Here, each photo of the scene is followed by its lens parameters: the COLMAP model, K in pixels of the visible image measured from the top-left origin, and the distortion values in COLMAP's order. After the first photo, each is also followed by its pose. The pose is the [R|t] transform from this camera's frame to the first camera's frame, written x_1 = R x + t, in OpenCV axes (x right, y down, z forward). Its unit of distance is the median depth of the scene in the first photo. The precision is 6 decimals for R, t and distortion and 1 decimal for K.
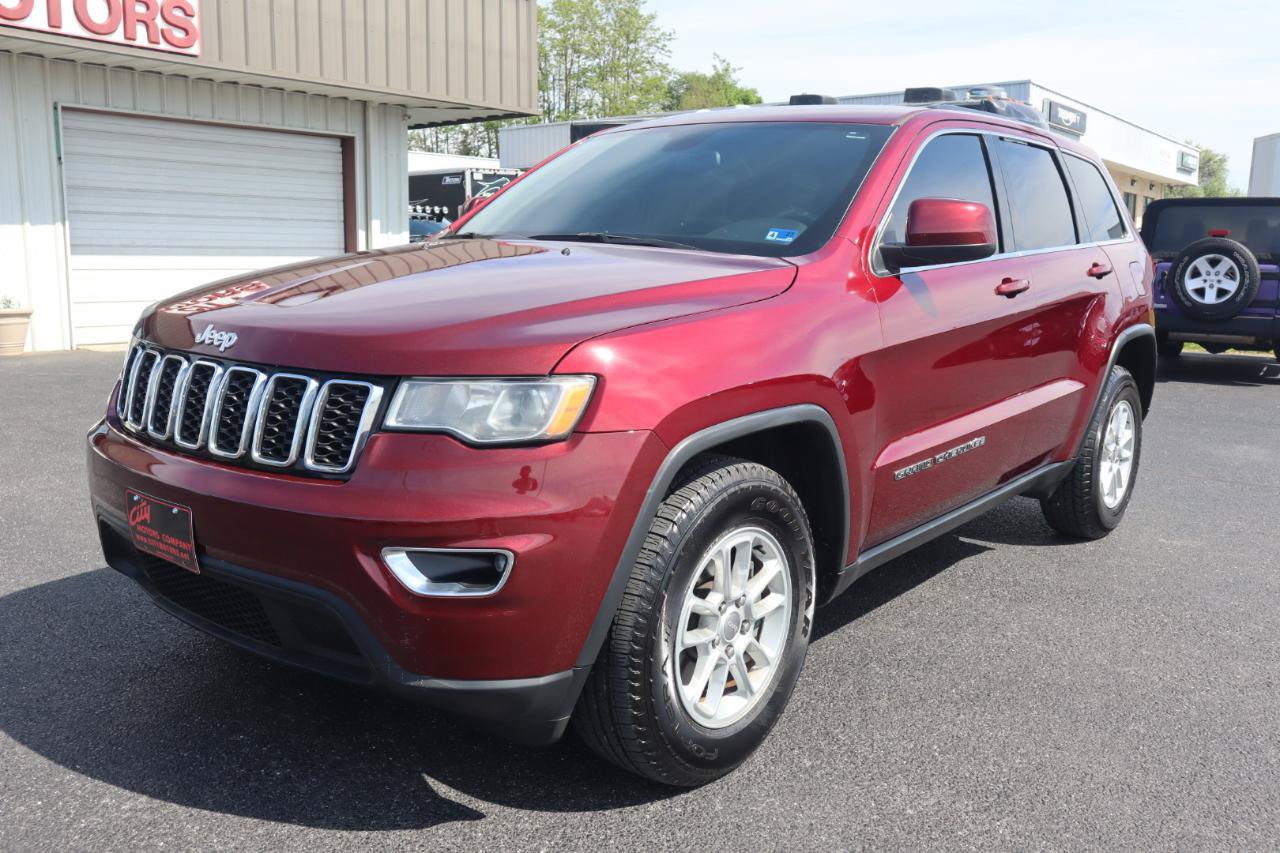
lens RADIAL K [[1122.4, 0, 637.7], [0, 1122.4, 396.9], [0, 0, 1]] dist [-0.042157, 0.048428]
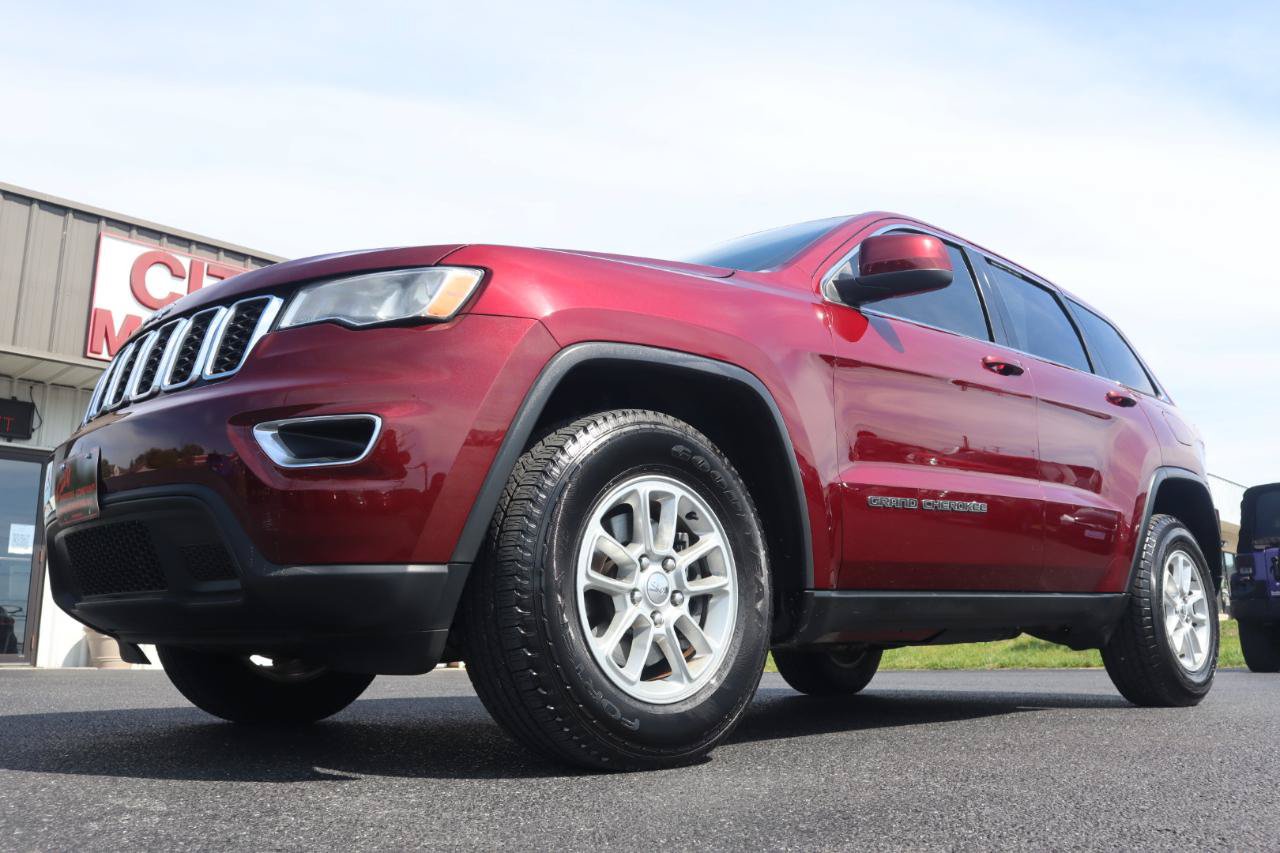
lens RADIAL K [[1082.1, 0, 634.9], [0, 1082.1, 407.1], [0, 0, 1]] dist [-0.071550, 0.088484]
pose [[0.991846, -0.052305, -0.116217, 0.172116], [0.008075, 0.935859, -0.352283, 0.369539], [0.127189, 0.348472, 0.928650, 0.137495]]
